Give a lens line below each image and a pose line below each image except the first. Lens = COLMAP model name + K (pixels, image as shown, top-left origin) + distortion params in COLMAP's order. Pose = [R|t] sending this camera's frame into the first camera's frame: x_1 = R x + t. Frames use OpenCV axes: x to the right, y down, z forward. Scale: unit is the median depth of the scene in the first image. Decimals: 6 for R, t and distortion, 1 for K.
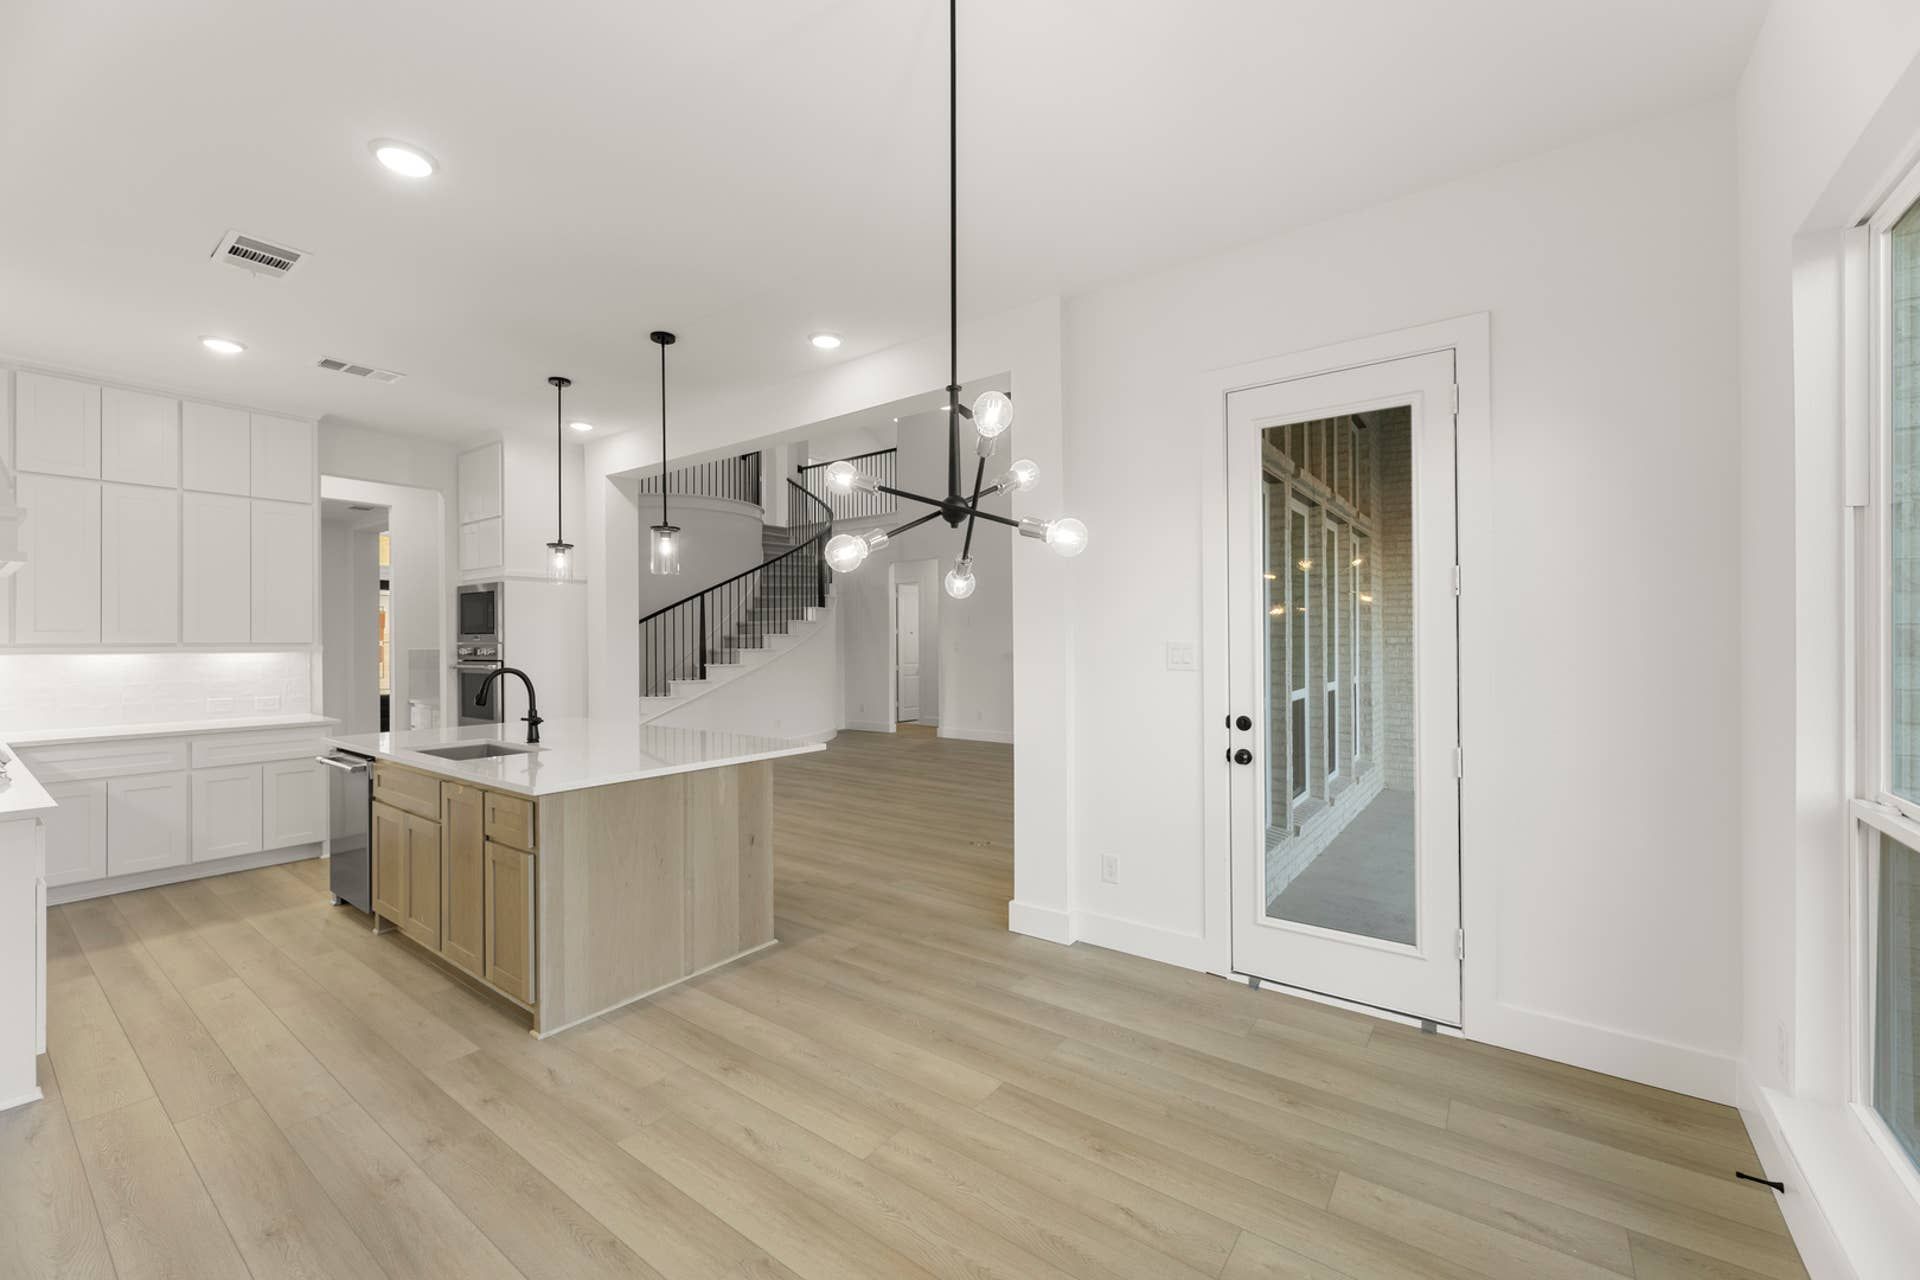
lens RADIAL K [[760.3, 0, 985.1], [0, 760.3, 635.7], [0, 0, 1]] dist [-0.001295, 0.000109]
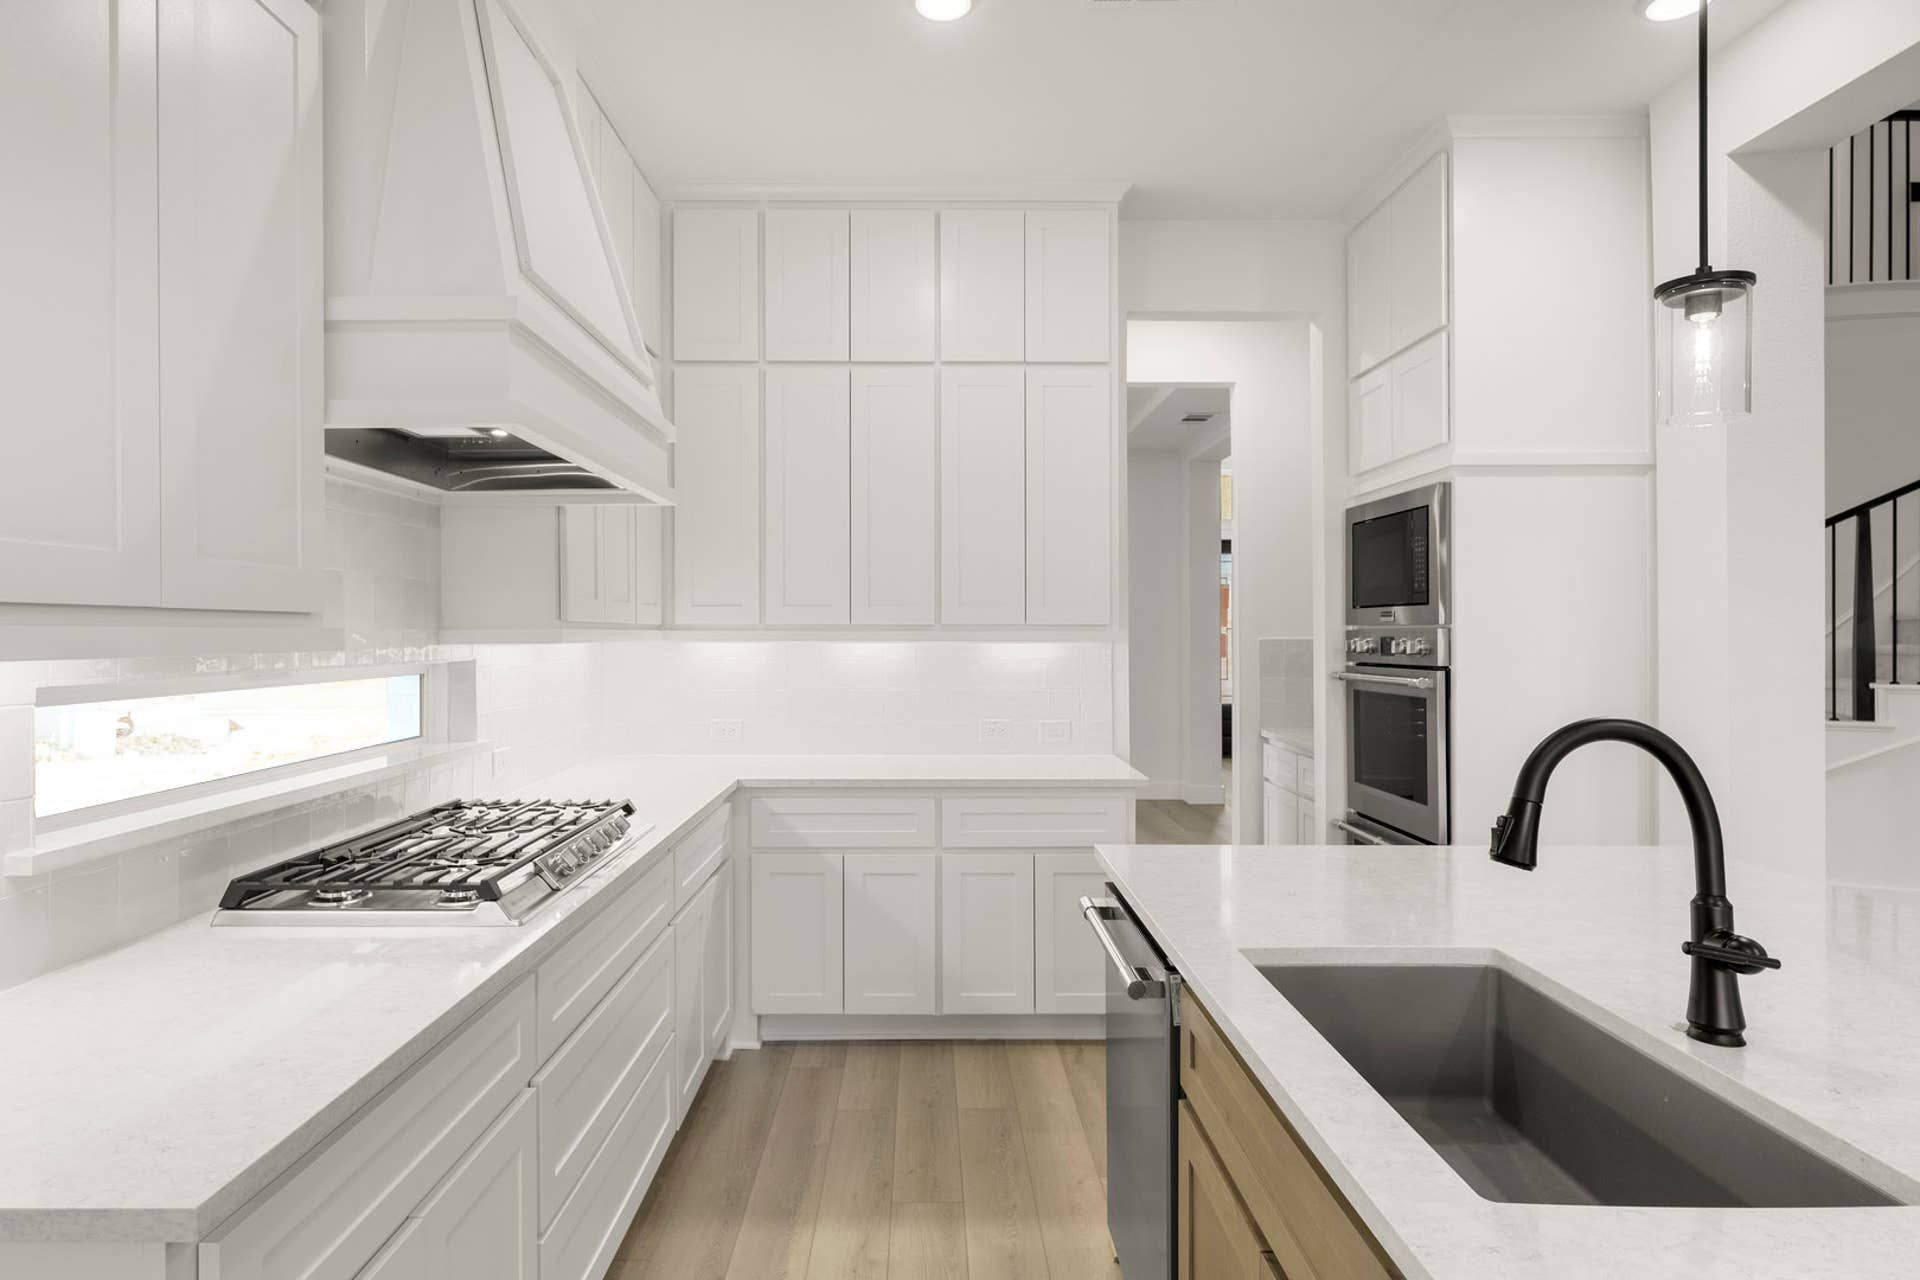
lens RADIAL K [[993.8, 0, 957.0], [0, 993.8, 635.0], [0, 0, 1]] dist [0.001627, 0.001044]
pose [[0.591431, 0.007572, -0.806320, -0.345262], [0.001696, 0.999942, 0.010634, 0.007874], [0.806354, -0.007656, 0.591384, 0.446075]]
